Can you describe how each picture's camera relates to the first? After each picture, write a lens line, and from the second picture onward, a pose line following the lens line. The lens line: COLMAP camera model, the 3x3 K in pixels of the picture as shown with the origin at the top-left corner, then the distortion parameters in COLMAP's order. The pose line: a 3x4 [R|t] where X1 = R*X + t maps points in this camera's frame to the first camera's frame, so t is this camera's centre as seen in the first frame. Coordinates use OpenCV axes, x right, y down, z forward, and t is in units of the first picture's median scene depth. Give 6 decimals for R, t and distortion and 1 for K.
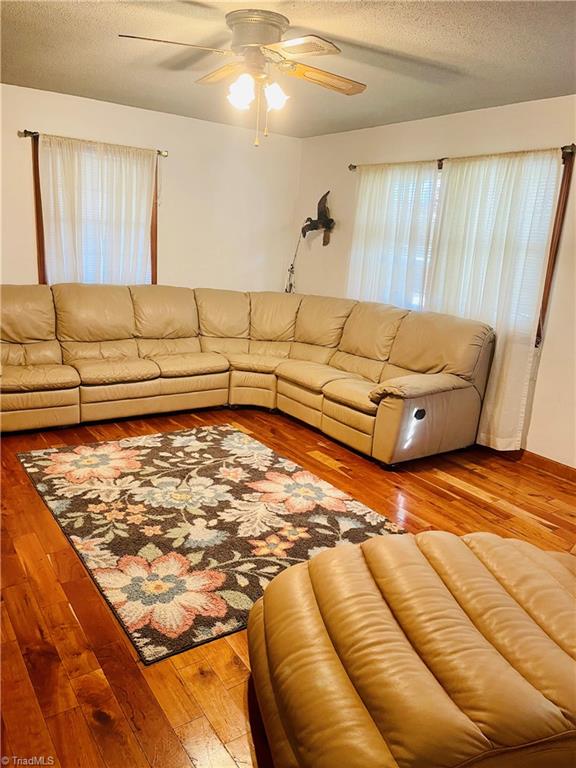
lens RADIAL K [[582.1, 0, 289.2], [0, 582.1, 384.3], [0, 0, 1]] dist [0.055483, -0.052049]
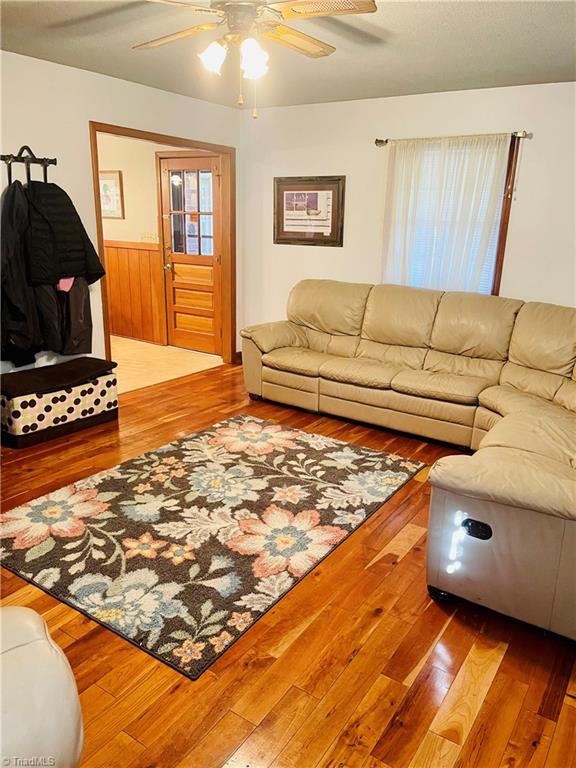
lens RADIAL K [[582.1, 0, 287.8], [0, 582.1, 383.7], [0, 0, 1]] dist [0.055483, -0.052049]
pose [[0.371087, 0.204623, -0.905773, 0.683682], [-0.238071, 0.963782, 0.120192, -0.115824], [0.897562, 0.171036, 0.406361, 0.619329]]
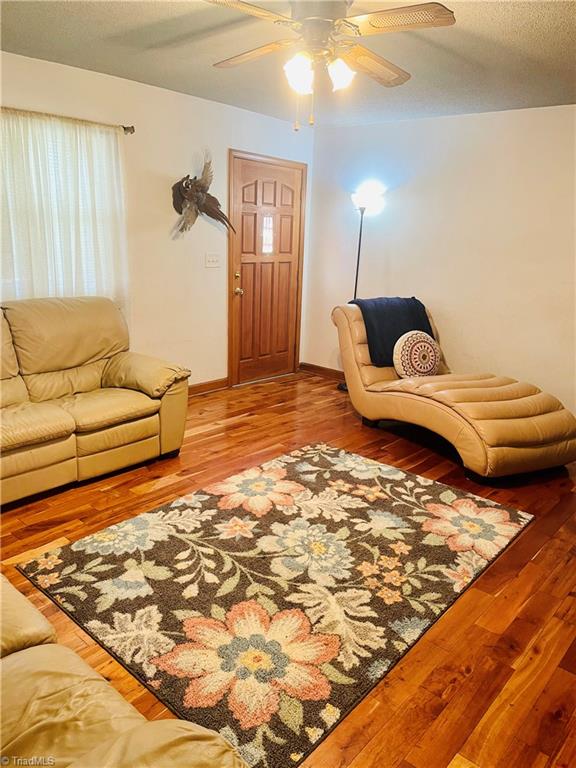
lens RADIAL K [[582.1, 0, 290.5], [0, 582.1, 379.7], [0, 0, 1]] dist [0.055483, -0.052049]
pose [[-0.253468, -0.317302, 0.913824, -0.803842], [0.184784, 0.911396, 0.367713, -0.321608], [-0.949531, 0.262063, -0.172377, 1.033481]]
